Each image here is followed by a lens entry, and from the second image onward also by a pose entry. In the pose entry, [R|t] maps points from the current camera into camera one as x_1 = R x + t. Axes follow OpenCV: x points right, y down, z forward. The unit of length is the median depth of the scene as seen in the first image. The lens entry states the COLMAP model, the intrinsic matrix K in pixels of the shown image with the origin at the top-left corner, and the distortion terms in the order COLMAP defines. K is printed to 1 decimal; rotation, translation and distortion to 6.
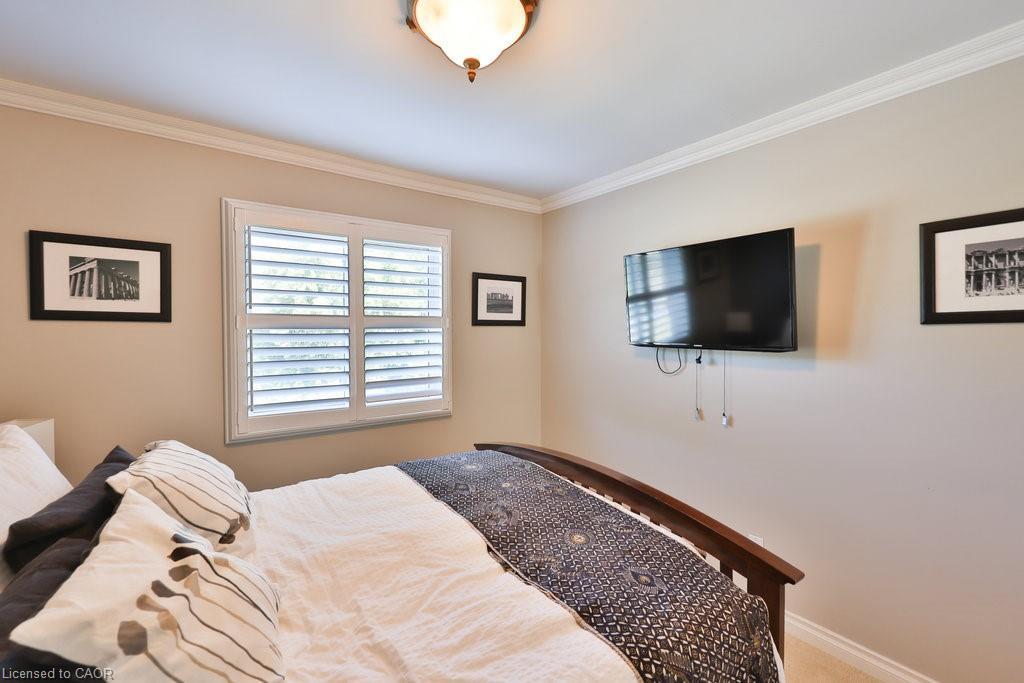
lens RADIAL K [[438.6, 0, 514.1], [0, 438.6, 338.3], [0, 0, 1]] dist [-0.020584, 0.000180]
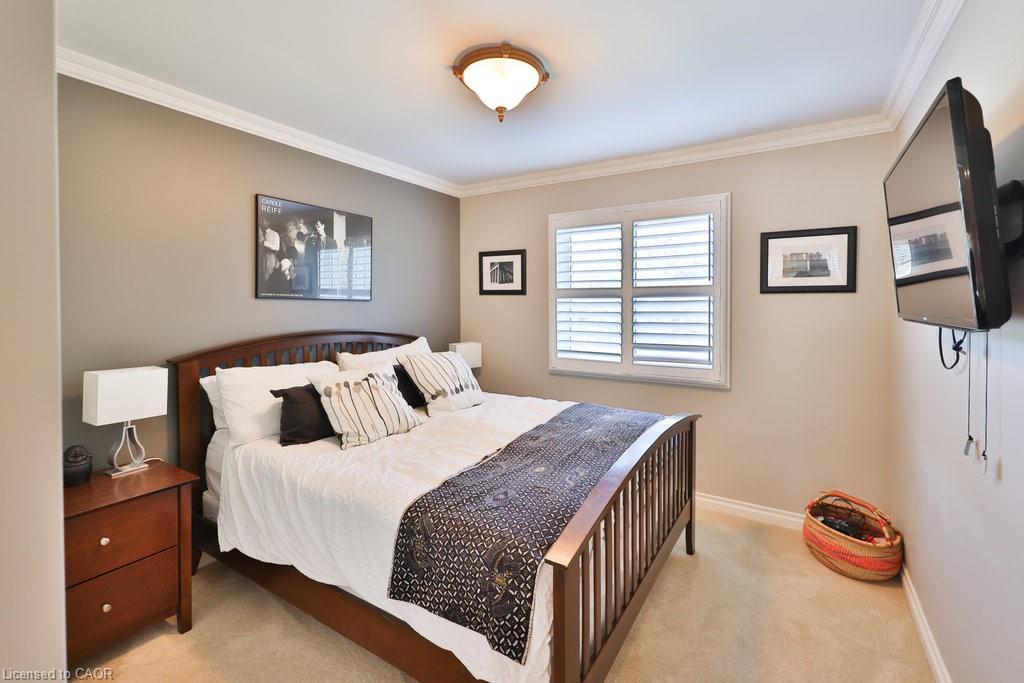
lens RADIAL K [[445.1, 0, 513.2], [0, 445.1, 310.0], [0, 0, 1]] dist [-0.000902, -0.000096]
pose [[0.362267, 0.015583, -0.931944, 0.683510], [-0.016267, 0.999814, 0.010394, 0.003566], [0.931932, 0.011395, 0.362453, 0.262649]]
